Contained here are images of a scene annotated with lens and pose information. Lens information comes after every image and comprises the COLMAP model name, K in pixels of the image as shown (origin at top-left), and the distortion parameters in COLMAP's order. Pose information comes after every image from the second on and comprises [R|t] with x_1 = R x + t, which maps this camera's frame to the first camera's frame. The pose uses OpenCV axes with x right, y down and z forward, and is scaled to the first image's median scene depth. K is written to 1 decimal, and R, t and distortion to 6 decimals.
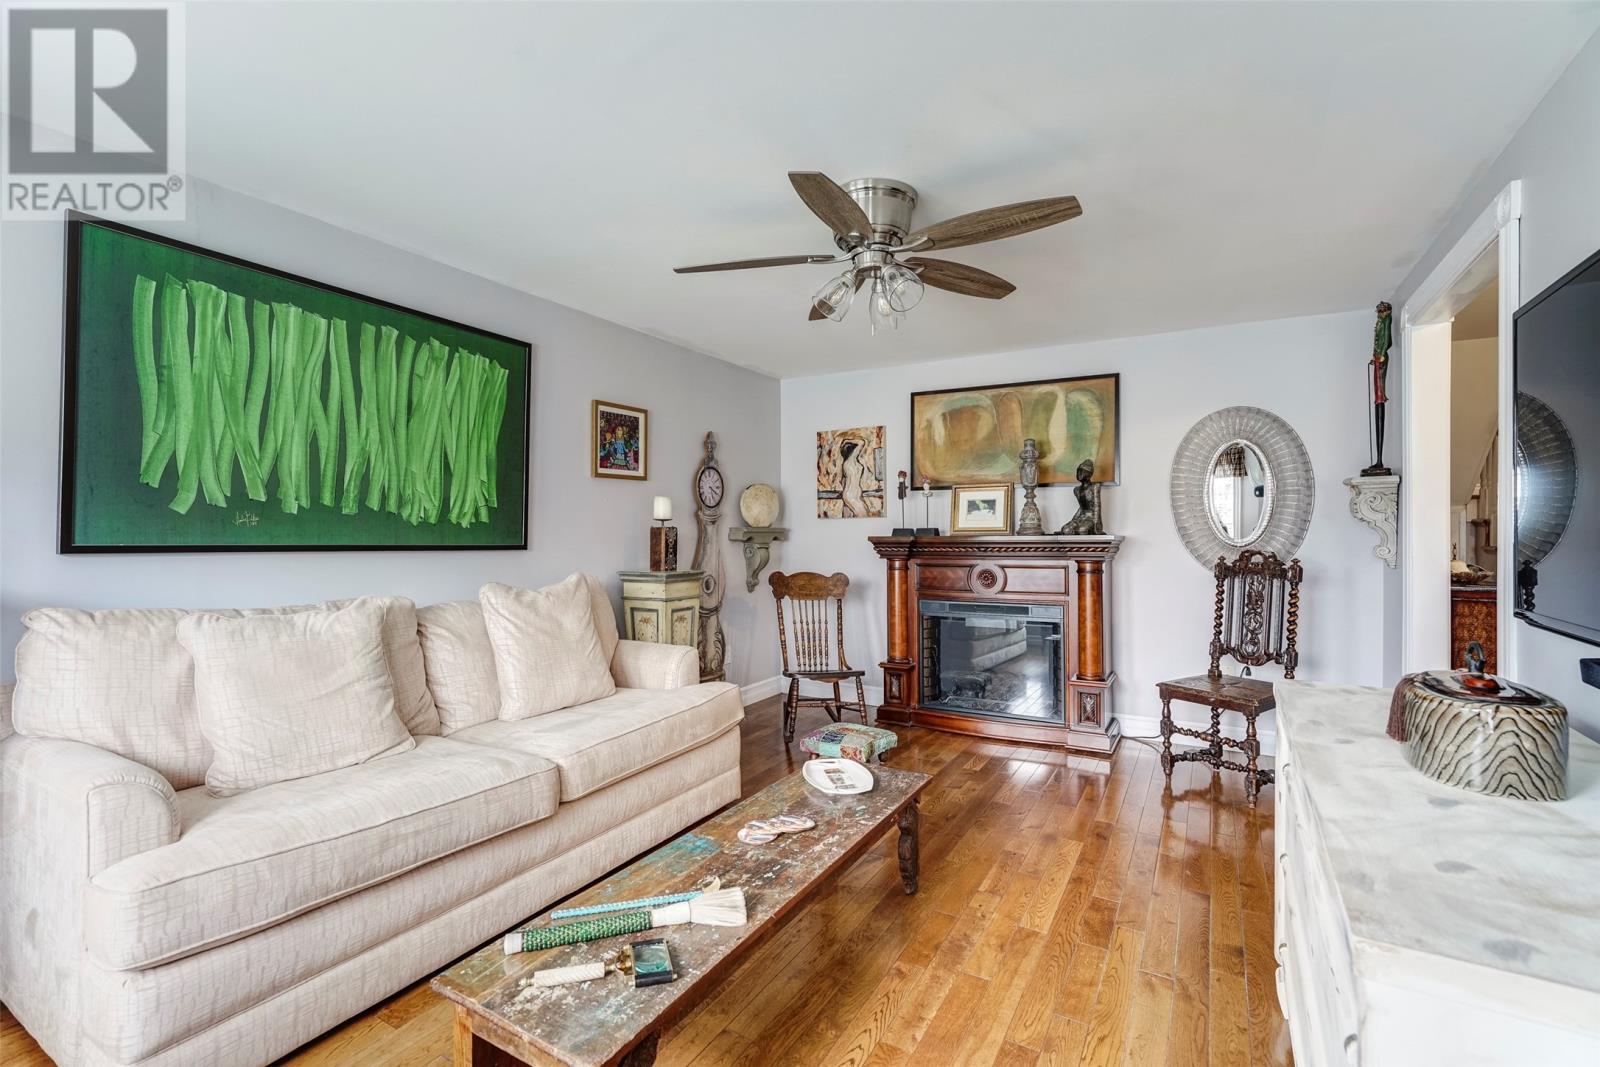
lens RADIAL K [[737.4, 0, 804.8], [0, 737.4, 536.8], [0, 0, 1]] dist [0.003258, -0.000333]
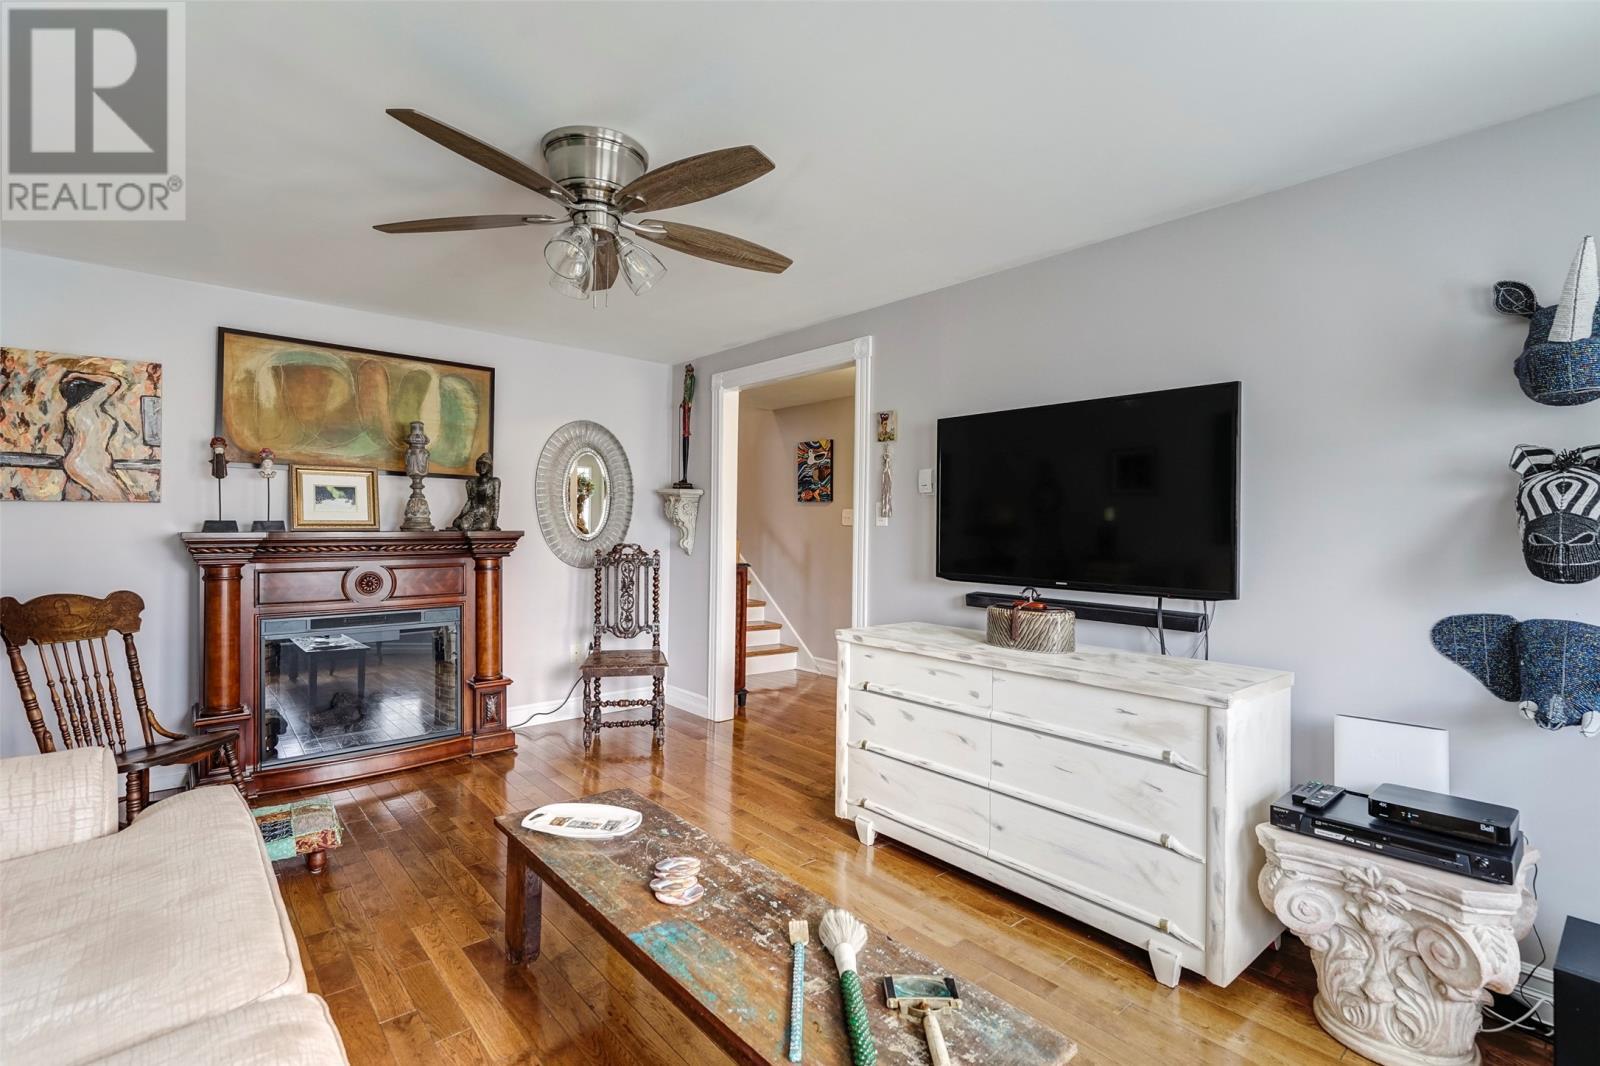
lens RADIAL K [[737.4, 0, 808.5], [0, 737.4, 526.4], [0, 0, 1]] dist [0.003258, -0.000333]
pose [[0.322680, 0.005553, 0.946492, -0.360763], [-0.003769, 0.999982, -0.004582, -0.004873], [-0.946501, -0.002089, 0.322695, 0.260464]]
